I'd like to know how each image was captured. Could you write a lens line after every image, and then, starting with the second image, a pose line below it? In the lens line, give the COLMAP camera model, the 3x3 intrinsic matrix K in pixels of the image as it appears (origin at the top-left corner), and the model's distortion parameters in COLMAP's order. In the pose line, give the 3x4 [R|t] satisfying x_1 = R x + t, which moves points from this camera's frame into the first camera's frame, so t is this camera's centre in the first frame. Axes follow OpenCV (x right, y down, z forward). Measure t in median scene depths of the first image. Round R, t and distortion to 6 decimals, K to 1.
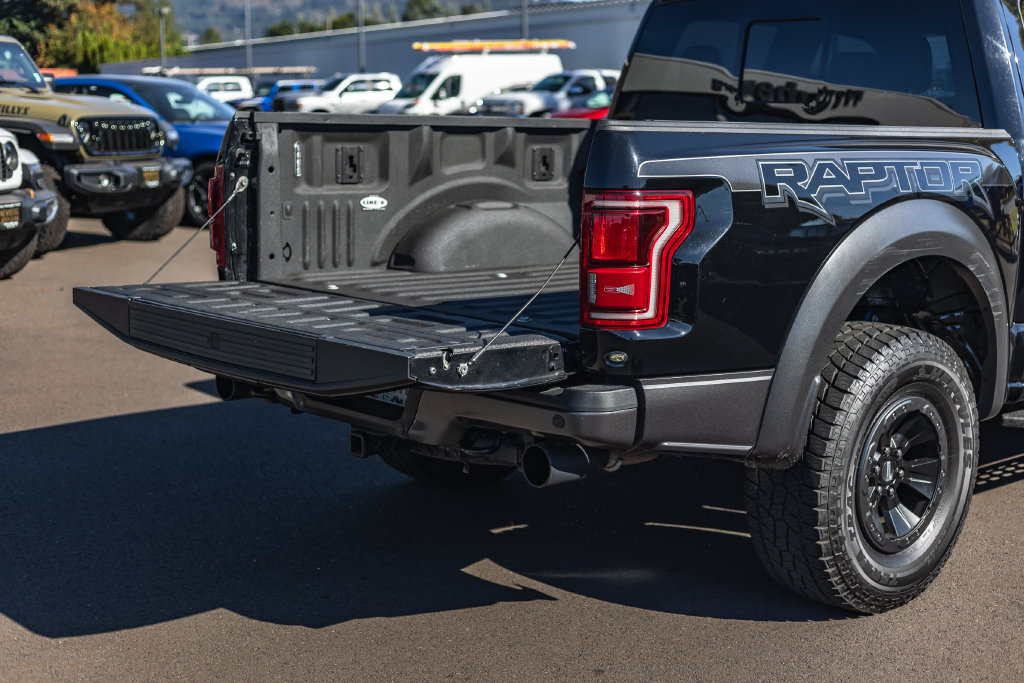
lens RADIAL K [[1463.2, 0, 513.9], [0, 1463.2, 338.7], [0, 0, 1]] dist [0.016473, 0.000000]
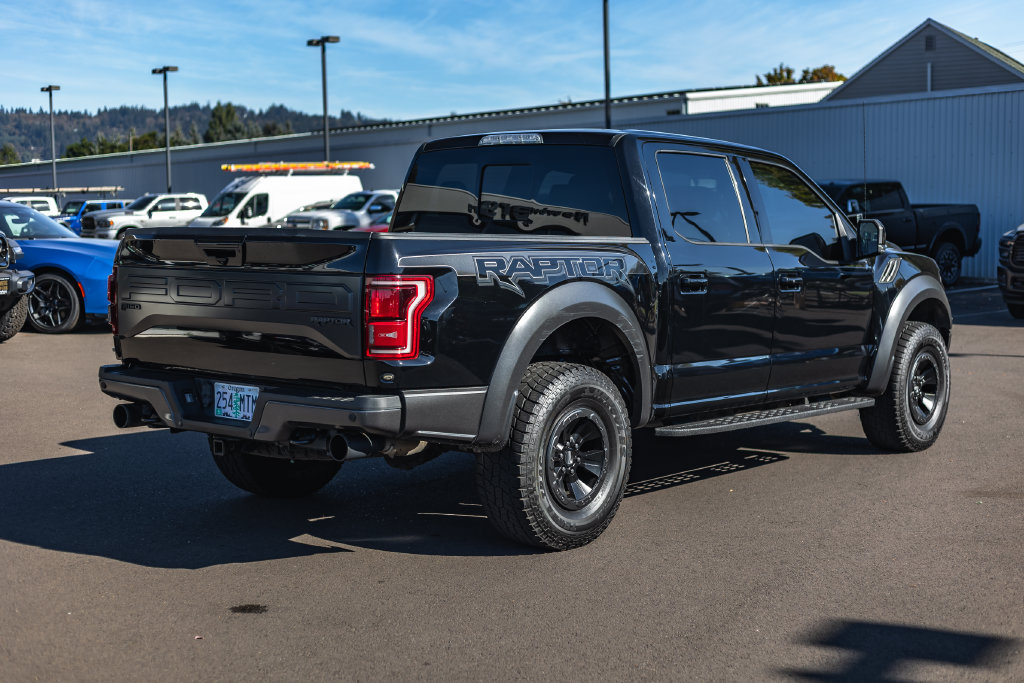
lens RADIAL K [[1463.2, 0, 513.2], [0, 1463.2, 338.5], [0, 0, 1]] dist [0.016473, 0.000000]
pose [[0.991189, -0.015337, 0.131567, -0.003517], [0.025615, 0.996718, -0.076791, 0.076684], [-0.129958, 0.079484, 0.988329, -0.488350]]
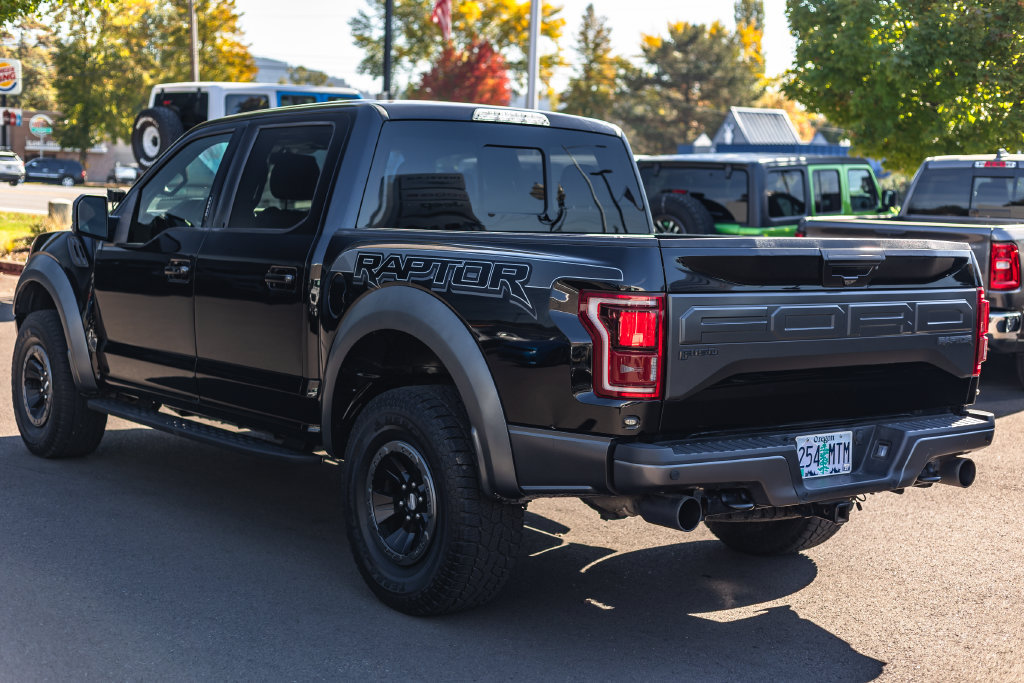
lens RADIAL K [[1561.0, 0, 512.4], [0, 1561.0, 342.6], [0, 0, 1]] dist [0.011368, 0.000000]
pose [[0.077605, -0.098155, 0.992141, -1.271411], [0.132468, 0.987334, 0.087318, -0.196147], [-0.988145, 0.124651, 0.089624, 1.036739]]
